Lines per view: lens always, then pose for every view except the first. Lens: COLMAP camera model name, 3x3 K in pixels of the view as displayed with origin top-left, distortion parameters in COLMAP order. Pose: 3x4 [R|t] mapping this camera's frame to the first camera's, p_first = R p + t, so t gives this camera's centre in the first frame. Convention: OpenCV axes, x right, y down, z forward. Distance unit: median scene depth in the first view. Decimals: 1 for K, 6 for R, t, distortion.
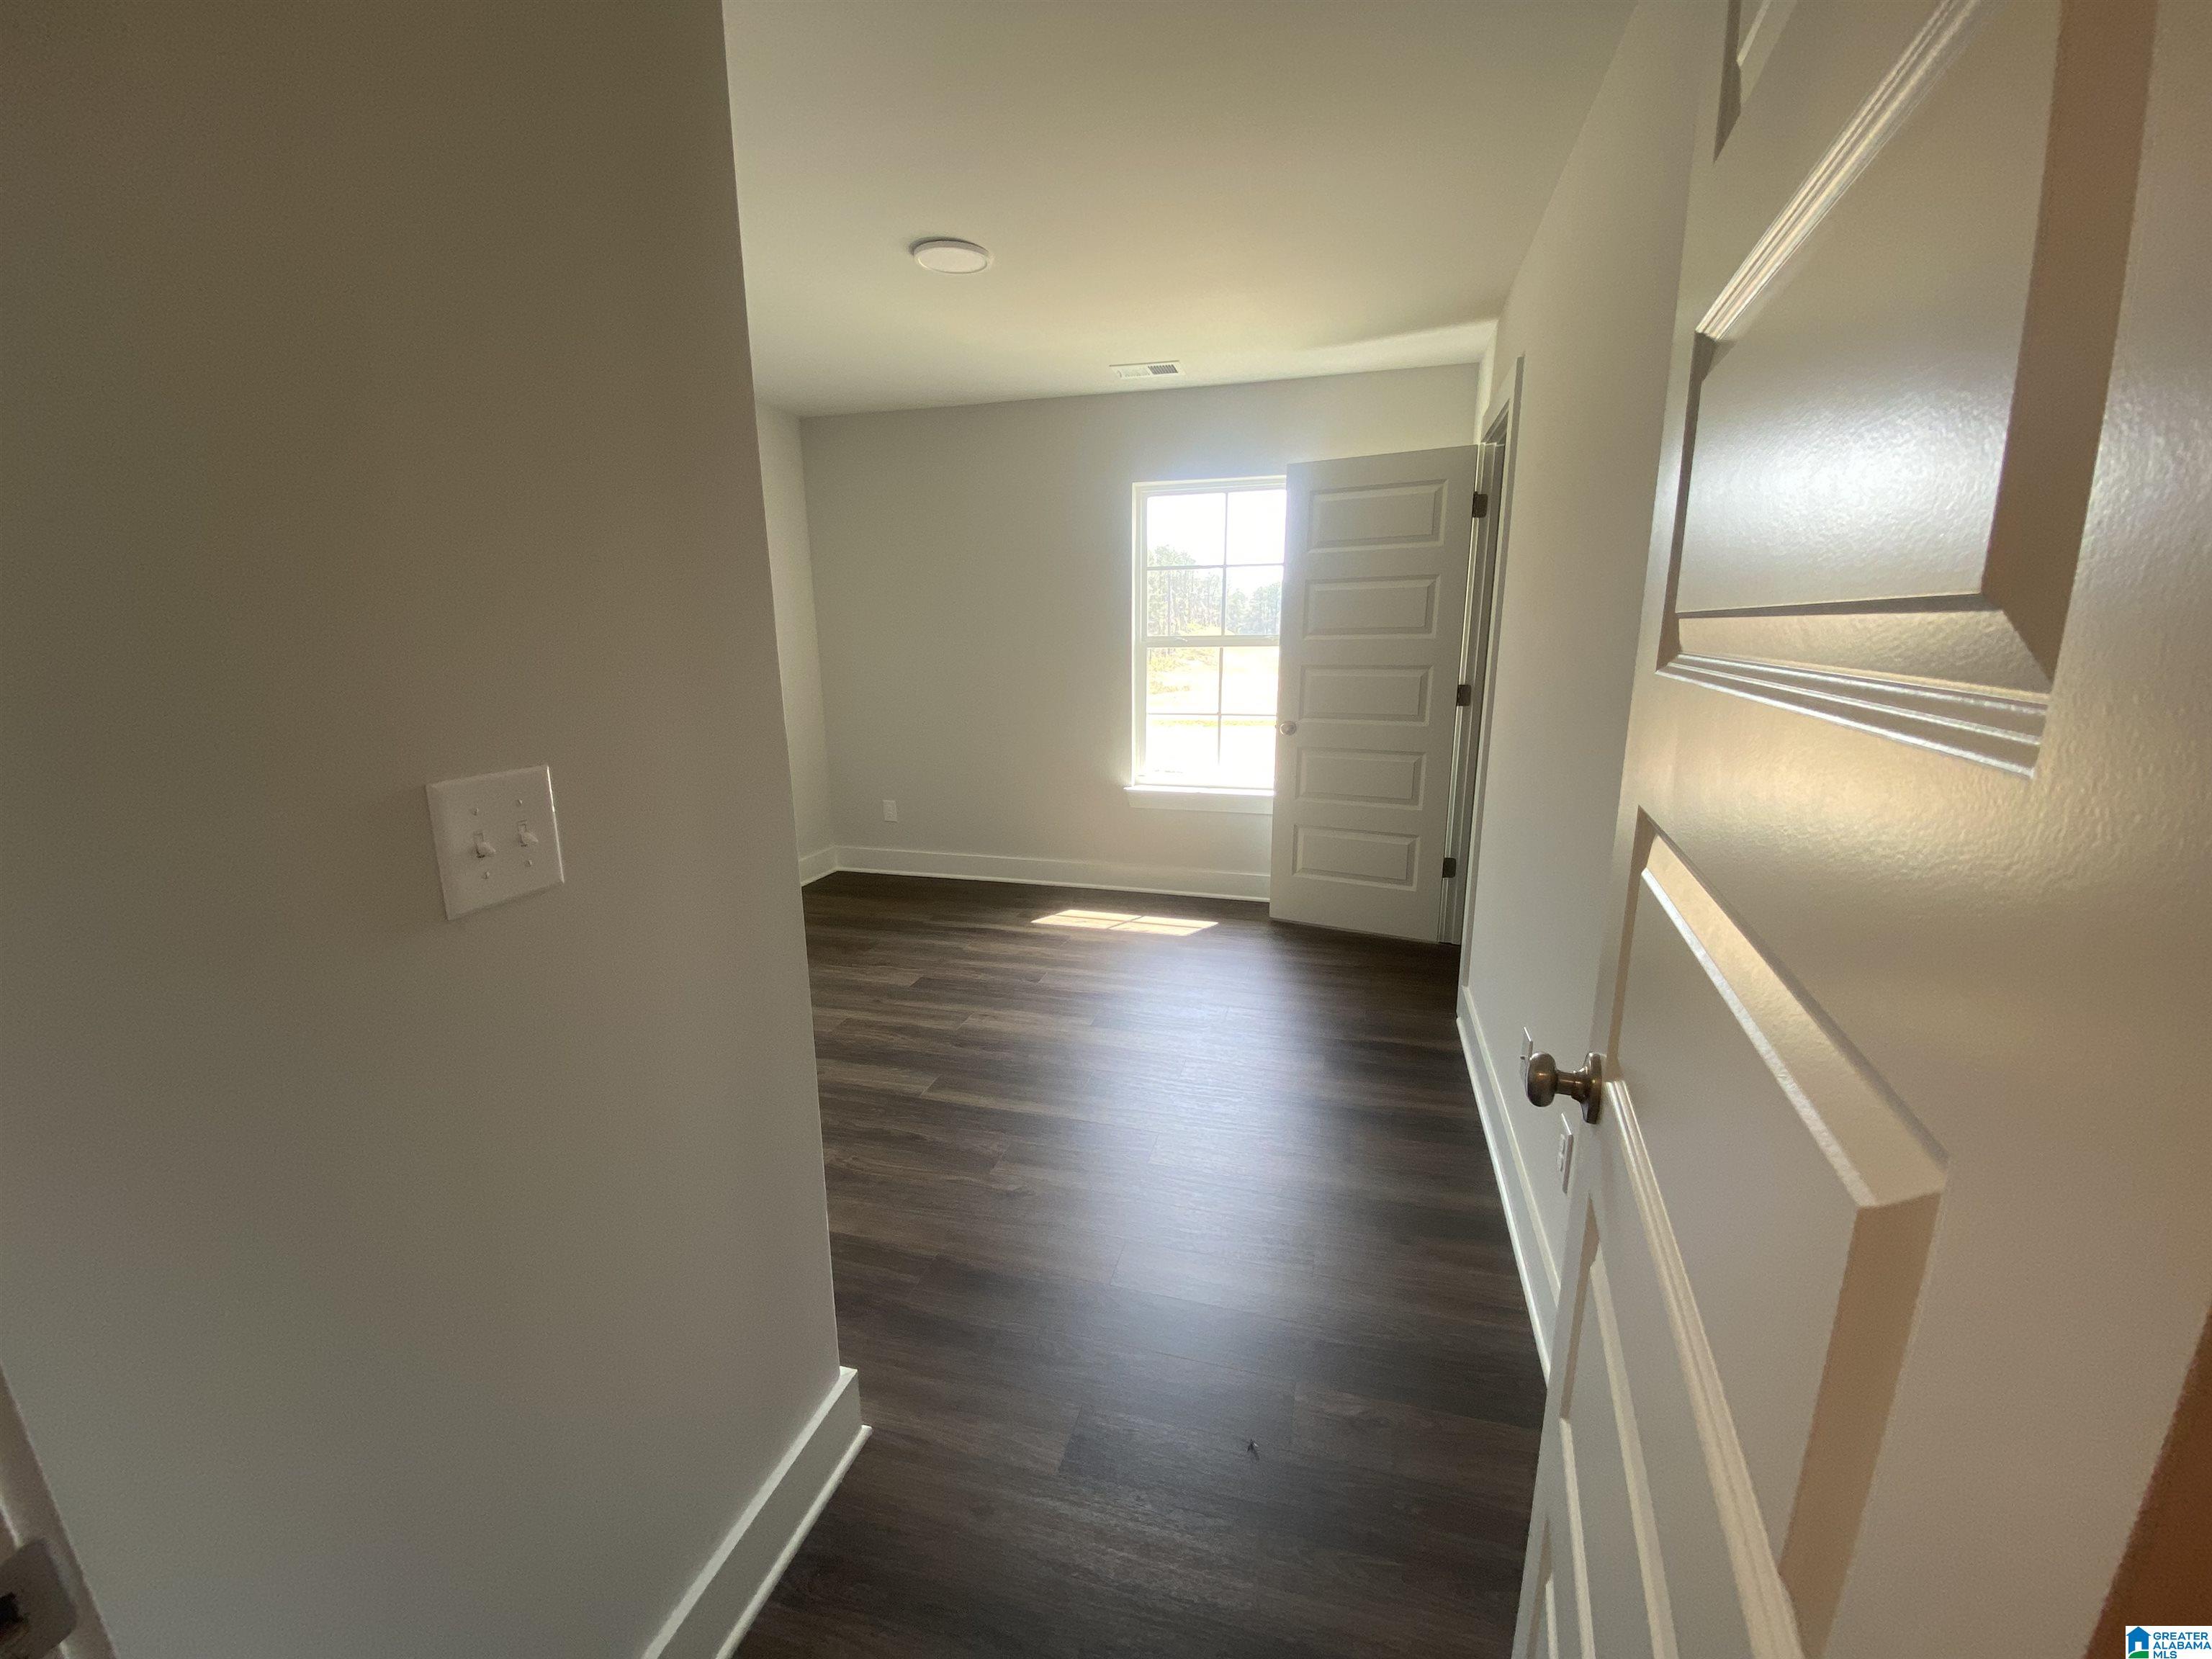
lens RADIAL K [[900.6, 0, 1056.5], [0, 900.6, 830.0], [0, 0, 1]] dist [-0.000184, -0.014476]
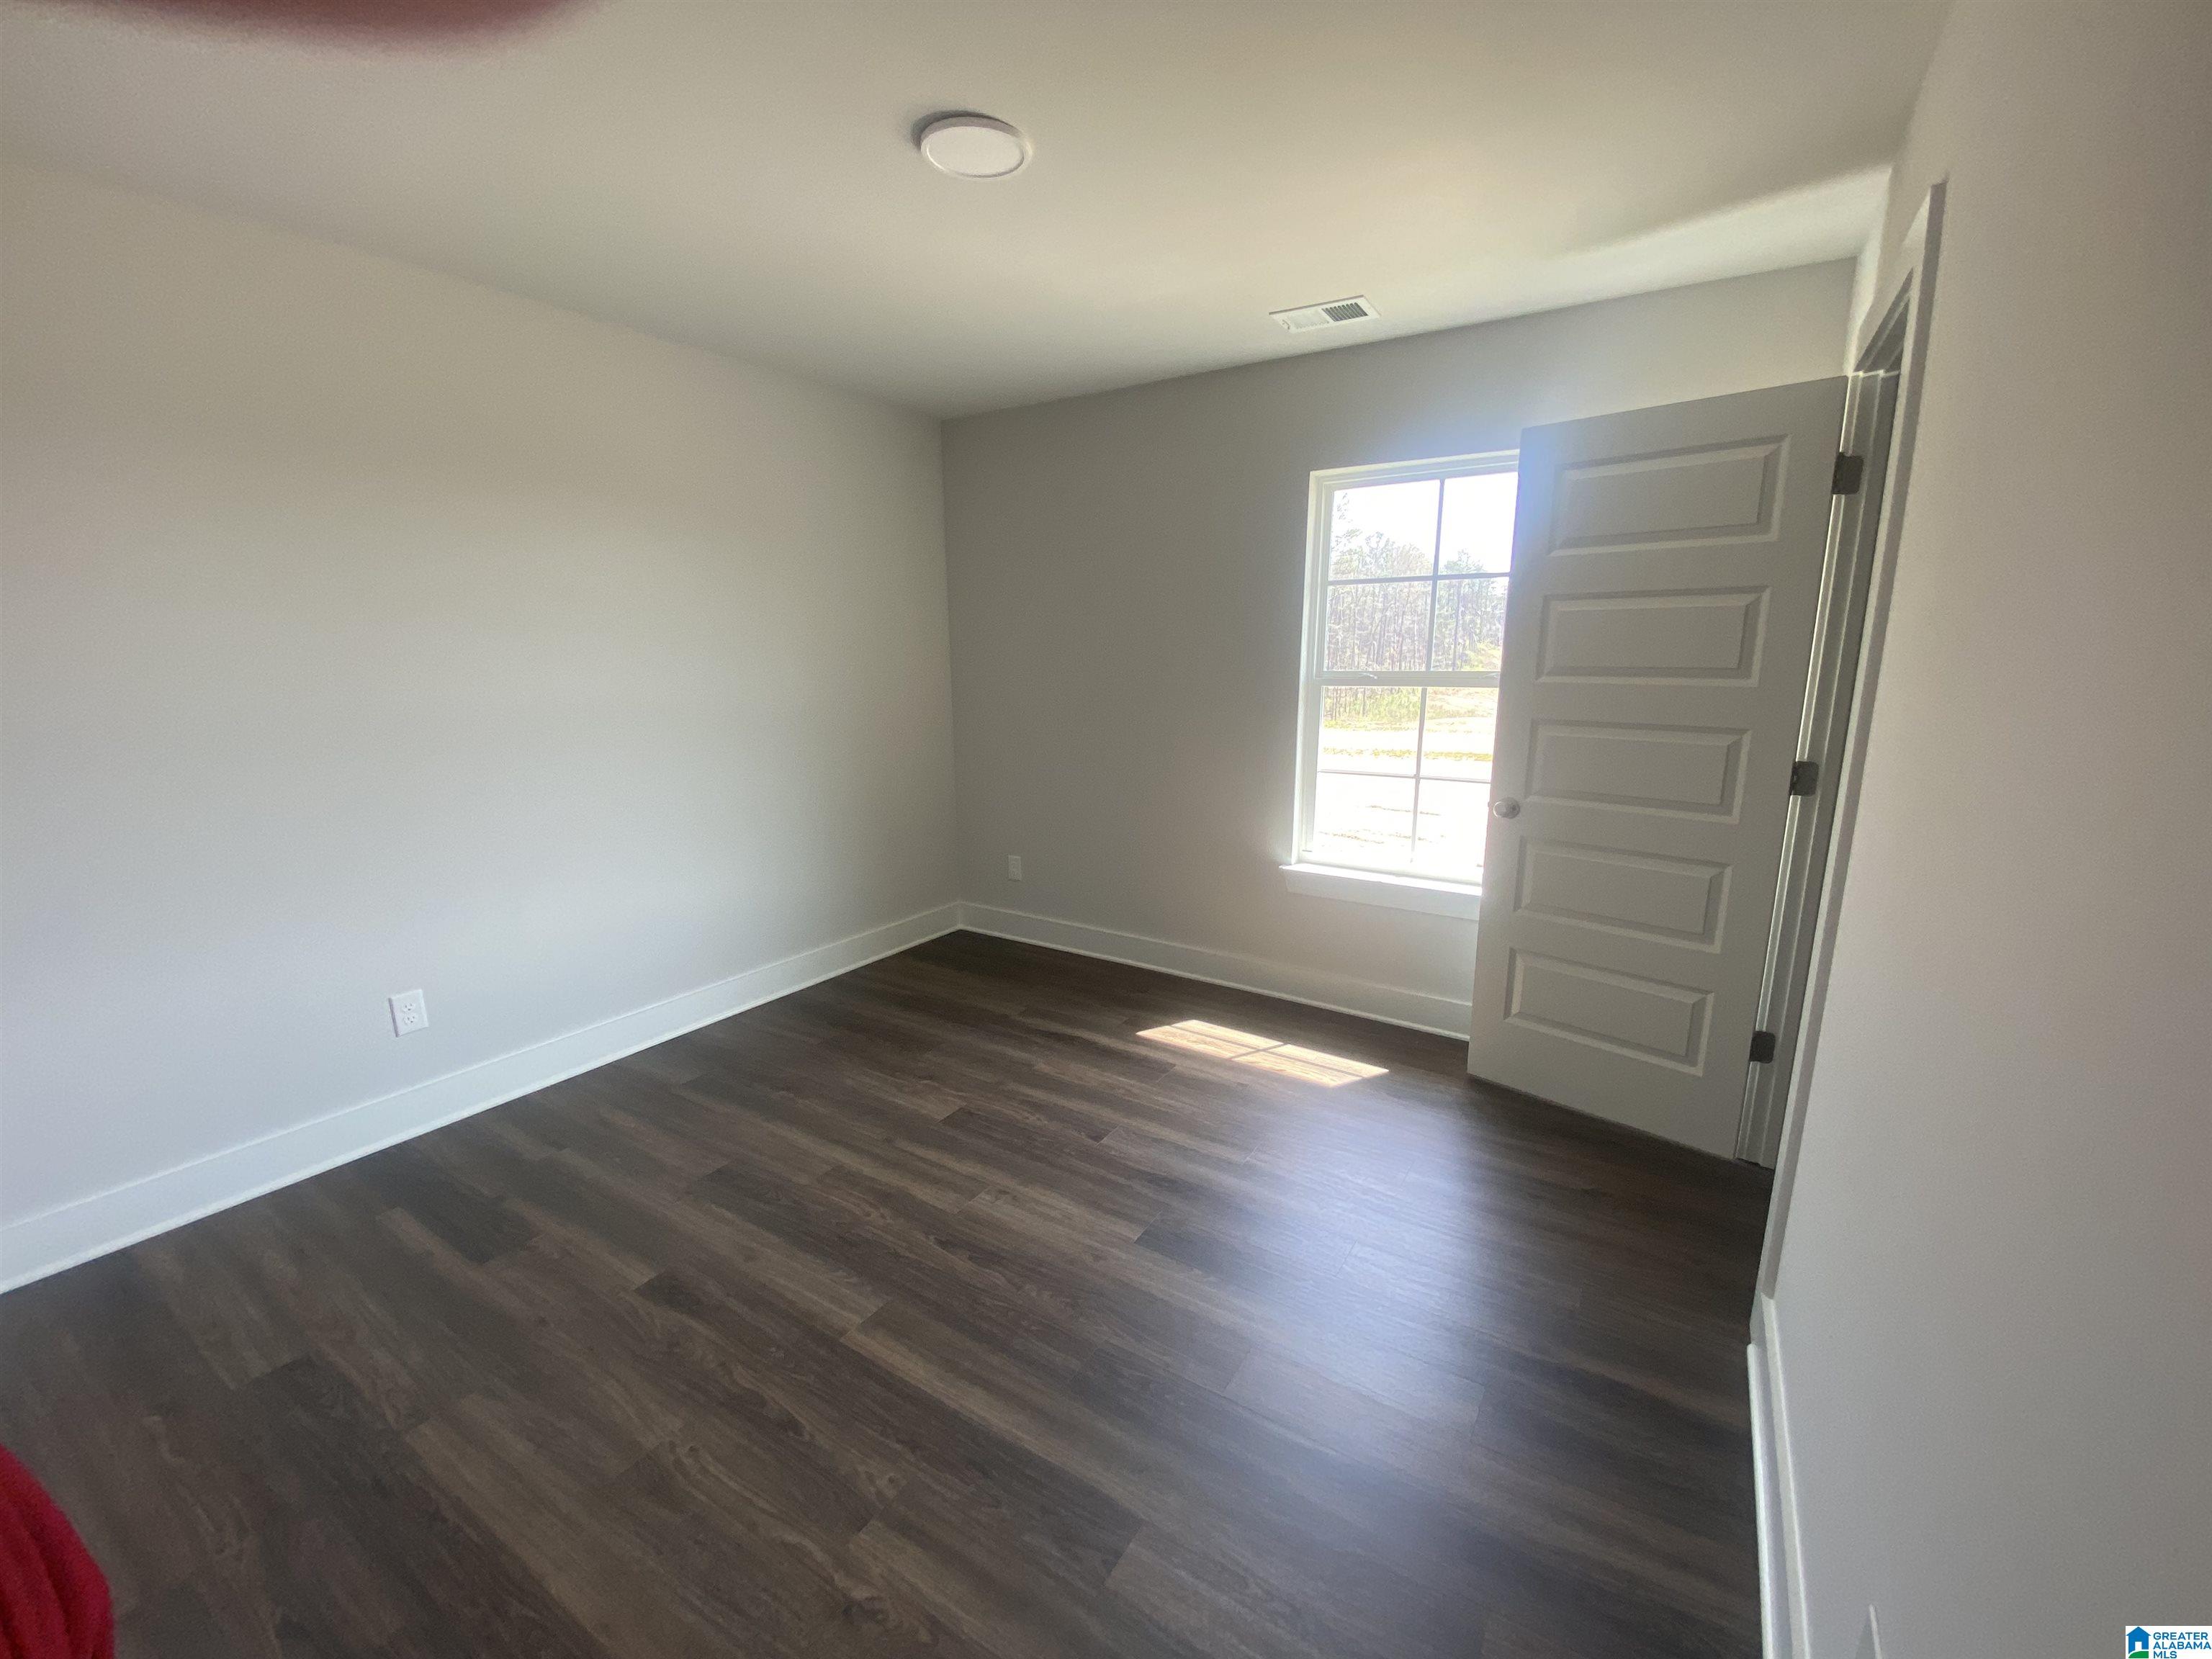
lens RADIAL K [[900.6, 0, 1056.5], [0, 900.6, 830.0], [0, 0, 1]] dist [-0.000184, -0.014476]
pose [[0.960279, 0.061162, -0.272257, 0.119031], [-0.066999, 0.997679, -0.012187, -0.068210], [0.270879, 0.029943, 0.962148, 0.249891]]
